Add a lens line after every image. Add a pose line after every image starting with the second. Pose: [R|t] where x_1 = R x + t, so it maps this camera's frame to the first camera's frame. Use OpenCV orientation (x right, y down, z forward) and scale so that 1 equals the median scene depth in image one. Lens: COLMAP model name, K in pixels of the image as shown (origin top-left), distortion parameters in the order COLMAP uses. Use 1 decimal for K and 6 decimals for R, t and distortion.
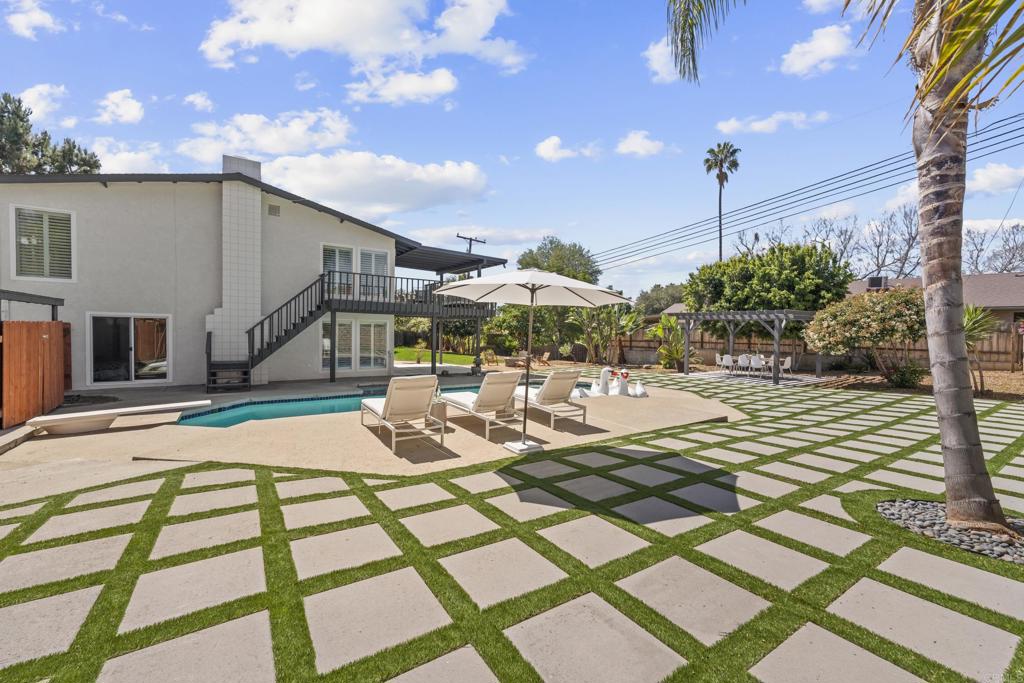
lens RADIAL K [[408.7, 0, 512.0], [0, 408.7, 341.5], [0, 0, 1]] dist [0.000571, 0.000360]
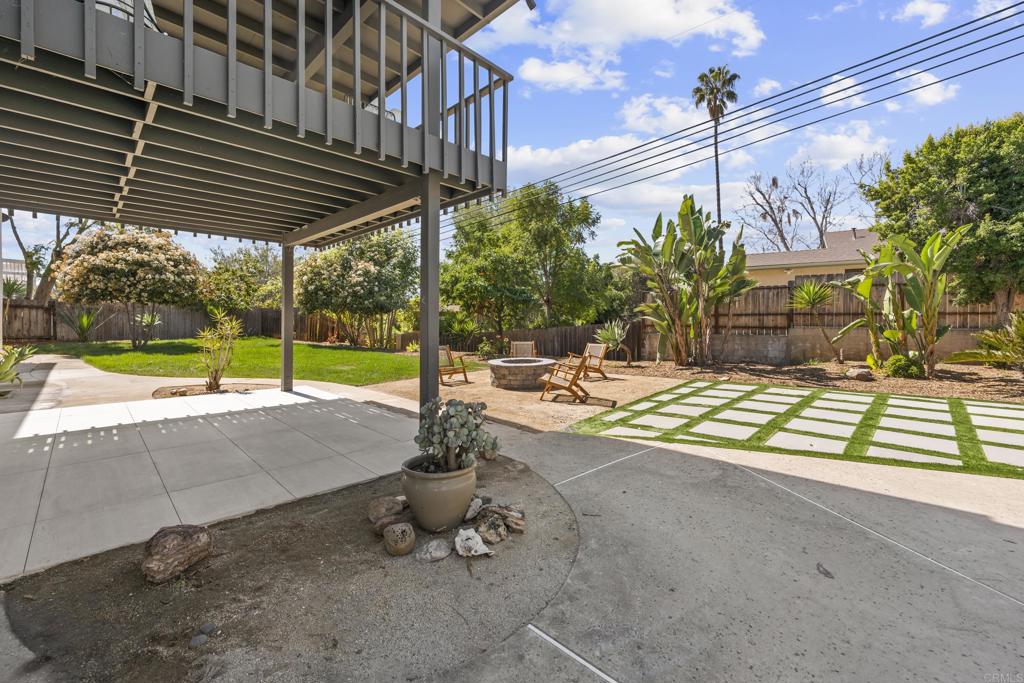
lens RADIAL K [[422.1, 0, 511.2], [0, 422.1, 324.6], [0, 0, 1]] dist [-0.001710, -0.000268]
pose [[0.981313, -0.014799, 0.191848, -0.096306], [0.016767, 0.999822, -0.008639, 0.016258], [-0.191686, 0.011694, 0.981387, 0.907427]]
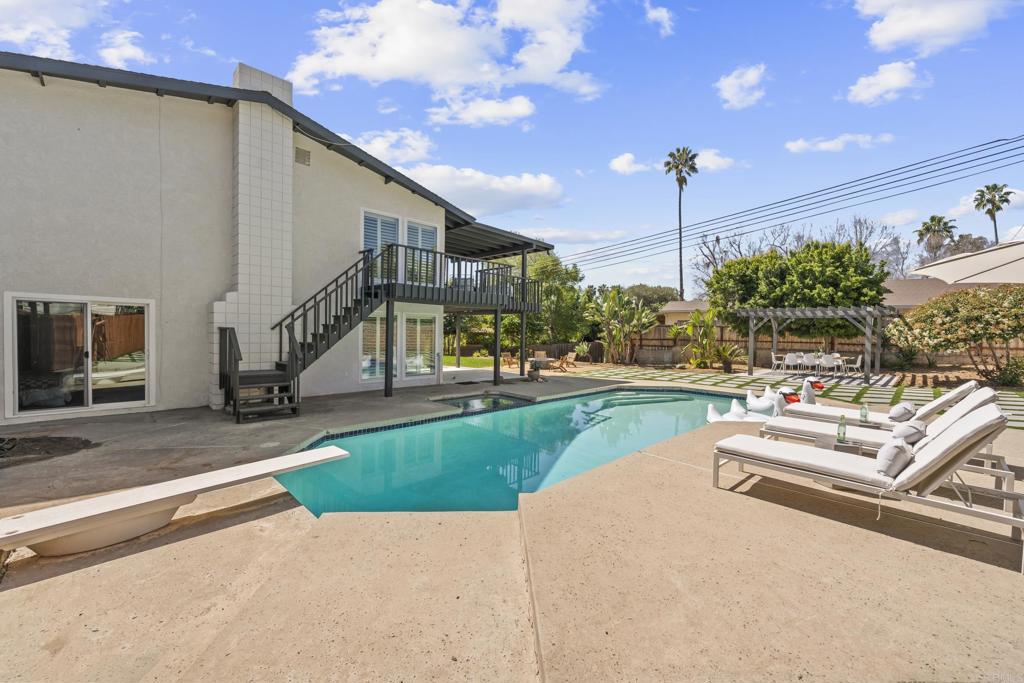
lens RADIAL K [[408.7, 0, 512.0], [0, 408.7, 341.5], [0, 0, 1]] dist [0.000571, 0.000360]
pose [[0.983119, -0.004378, 0.182915, -0.301466], [0.004033, 0.999989, 0.002259, -0.000270], [-0.182922, -0.001483, 0.983126, 0.200025]]
